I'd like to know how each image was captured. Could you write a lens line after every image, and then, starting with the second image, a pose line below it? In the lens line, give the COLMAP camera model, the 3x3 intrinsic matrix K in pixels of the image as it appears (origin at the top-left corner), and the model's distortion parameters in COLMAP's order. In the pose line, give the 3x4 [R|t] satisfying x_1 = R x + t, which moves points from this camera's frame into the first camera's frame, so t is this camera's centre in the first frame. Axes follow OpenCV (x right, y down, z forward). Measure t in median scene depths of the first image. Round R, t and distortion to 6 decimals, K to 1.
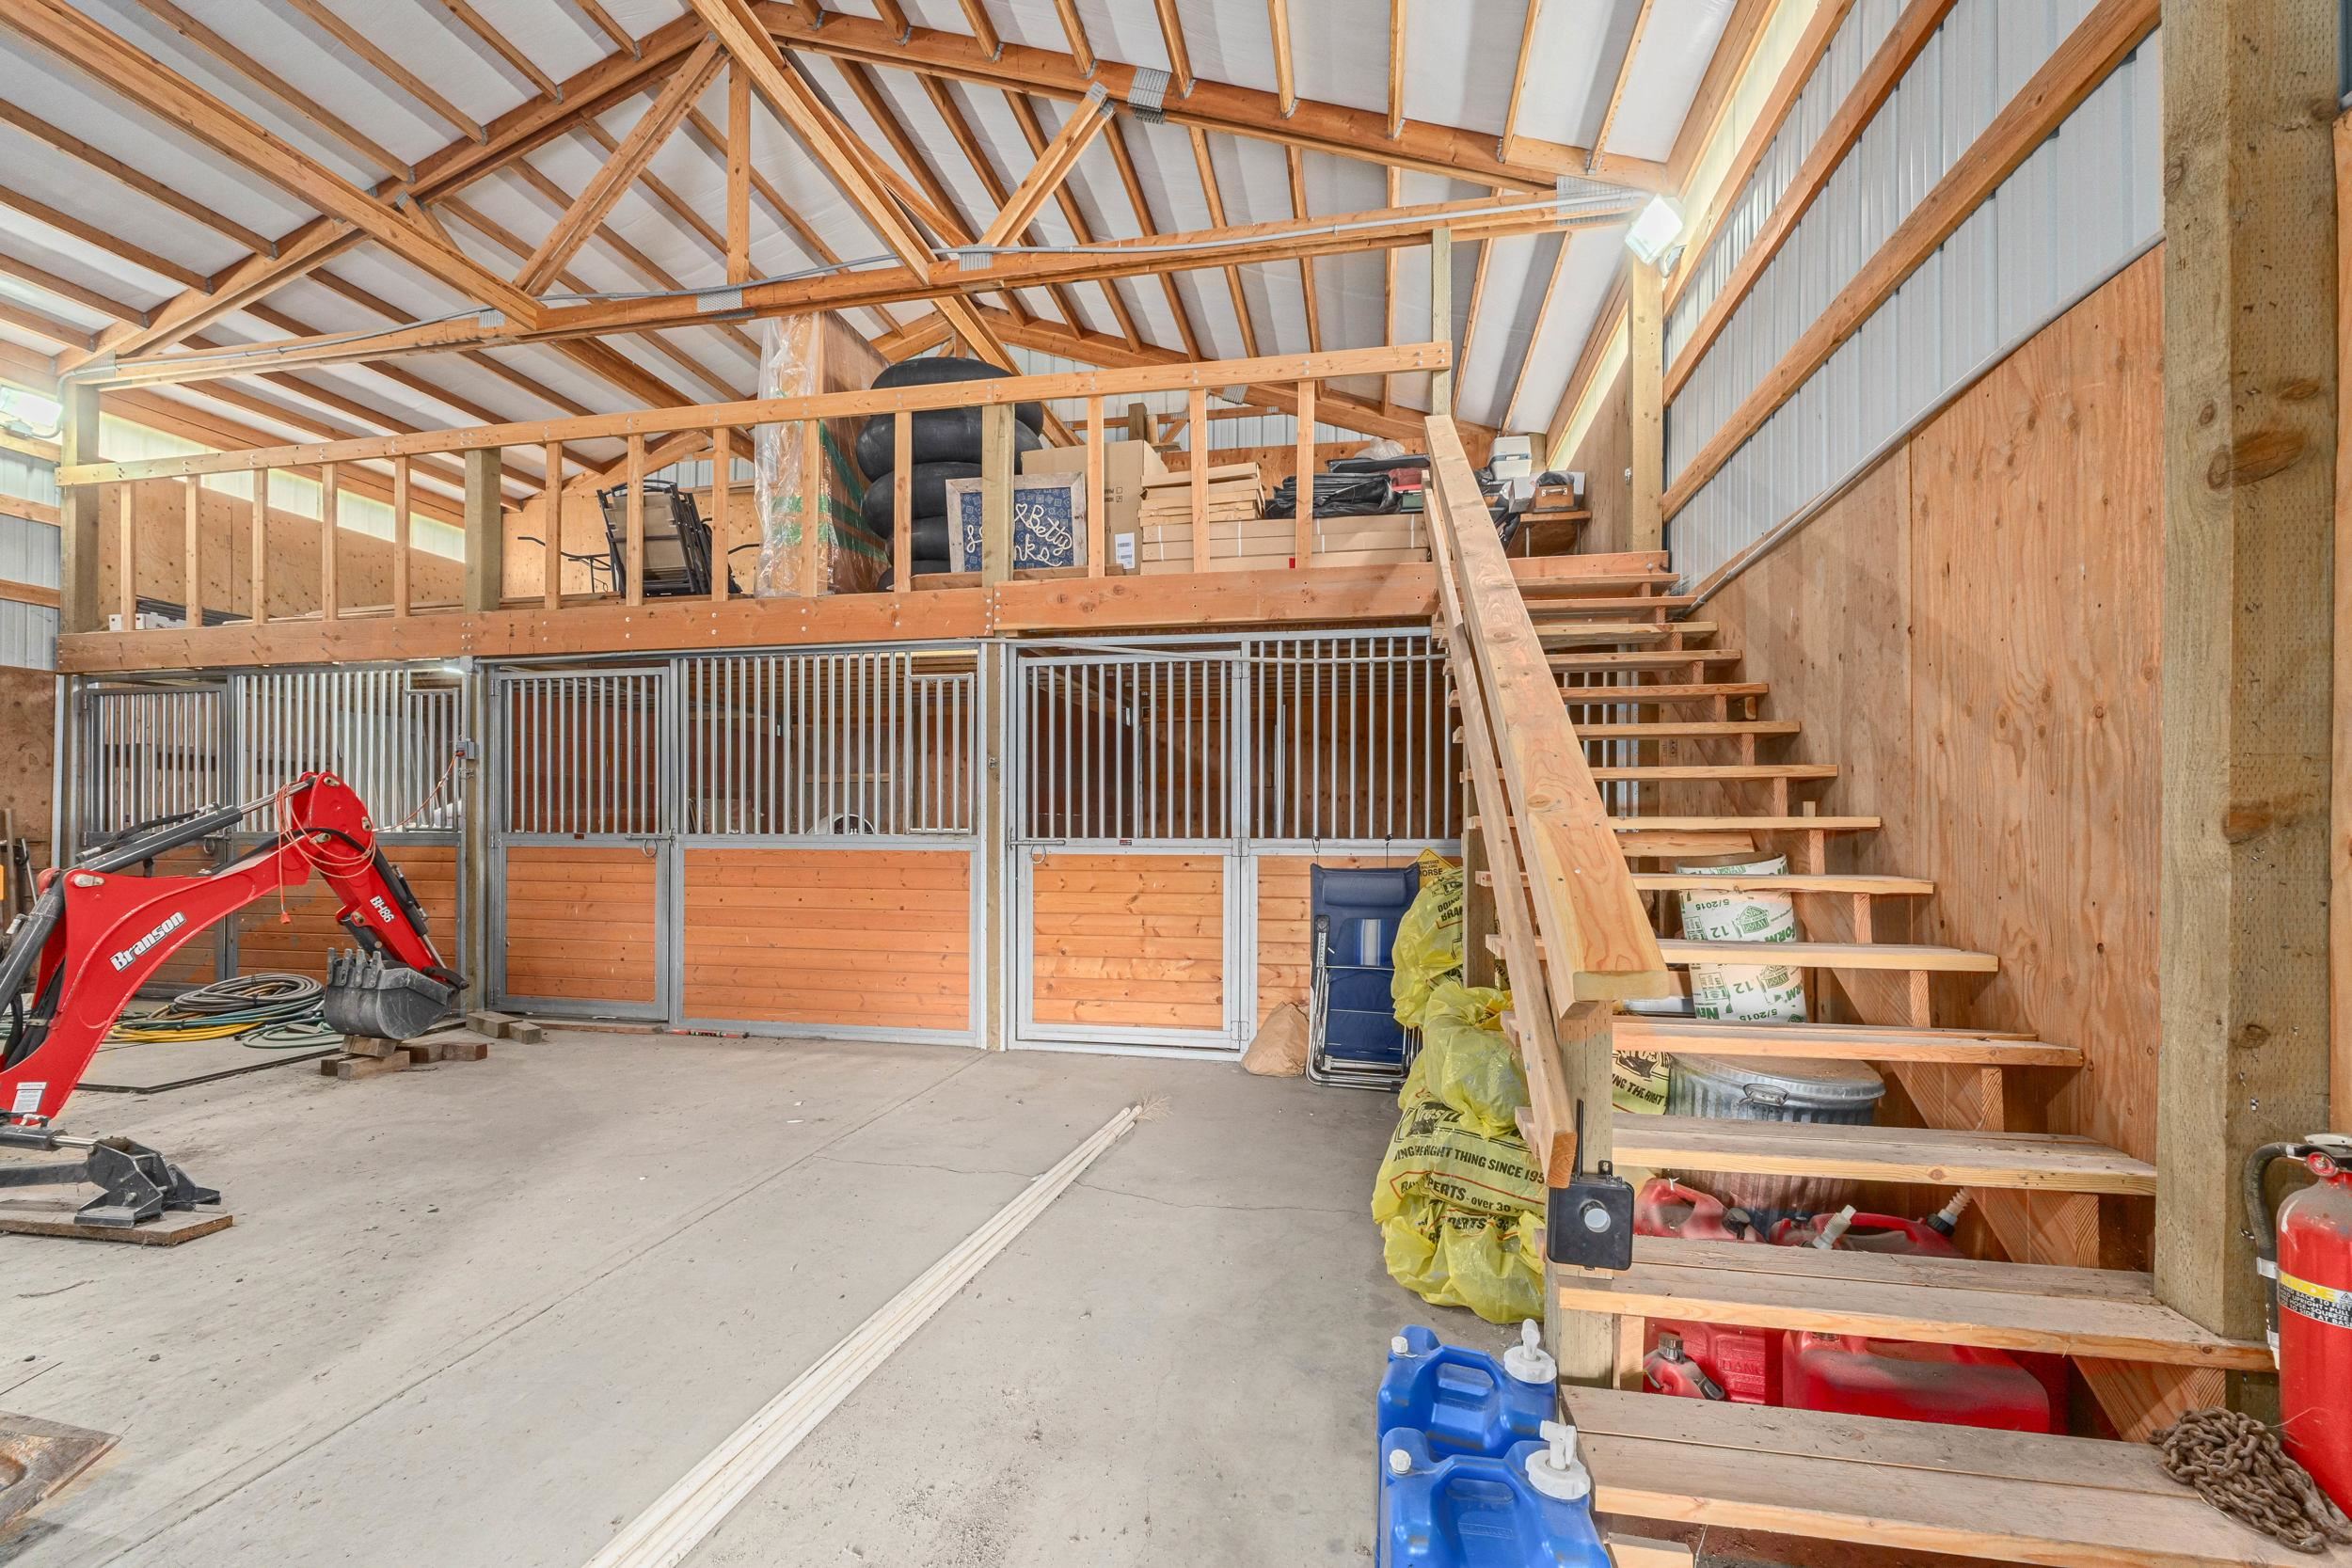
lens RADIAL K [[1021.4, 0, 1173.9], [0, 1021.4, 791.9], [0, 0, 1]] dist [-0.000034, 0.000014]
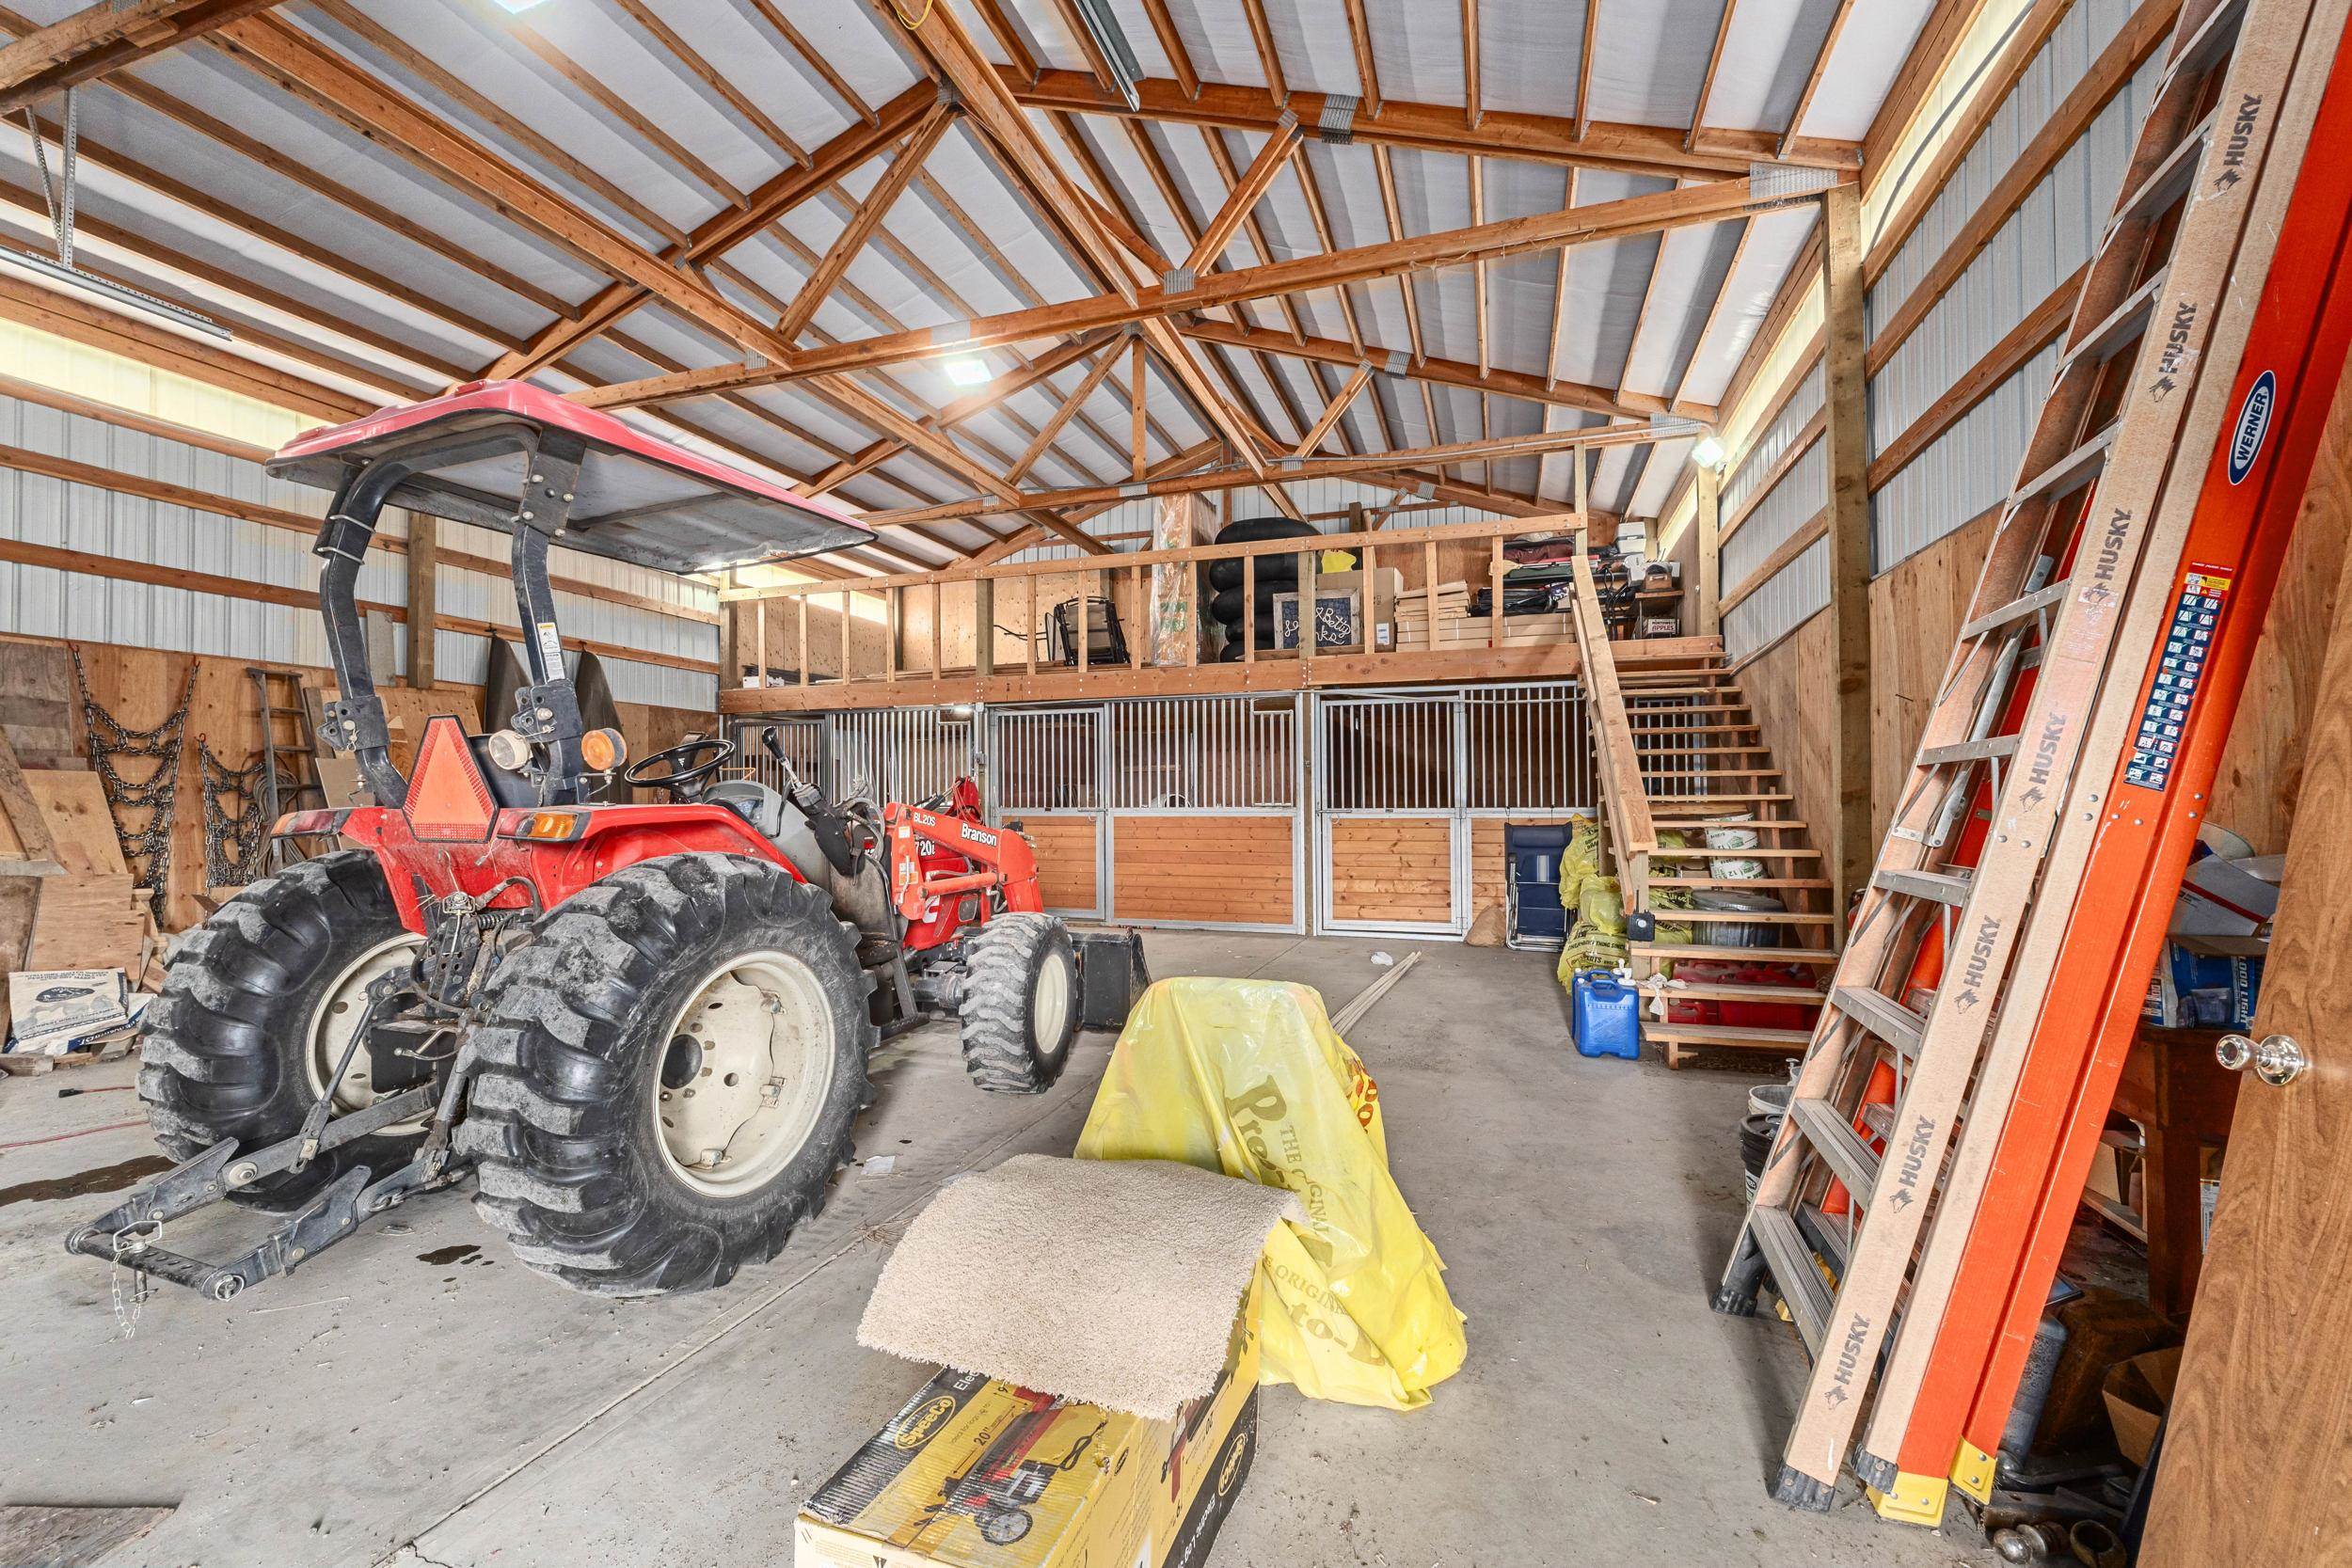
lens RADIAL K [[1028.7, 0, 1175.1], [0, 1028.7, 760.4], [0, 0, 1]] dist [0.013683, 0.000131]
pose [[0.984272, -0.014707, -0.176049, -0.091758], [0.013689, 0.999882, -0.006995, -0.025050], [0.176131, 0.004475, 0.984357, -0.705025]]
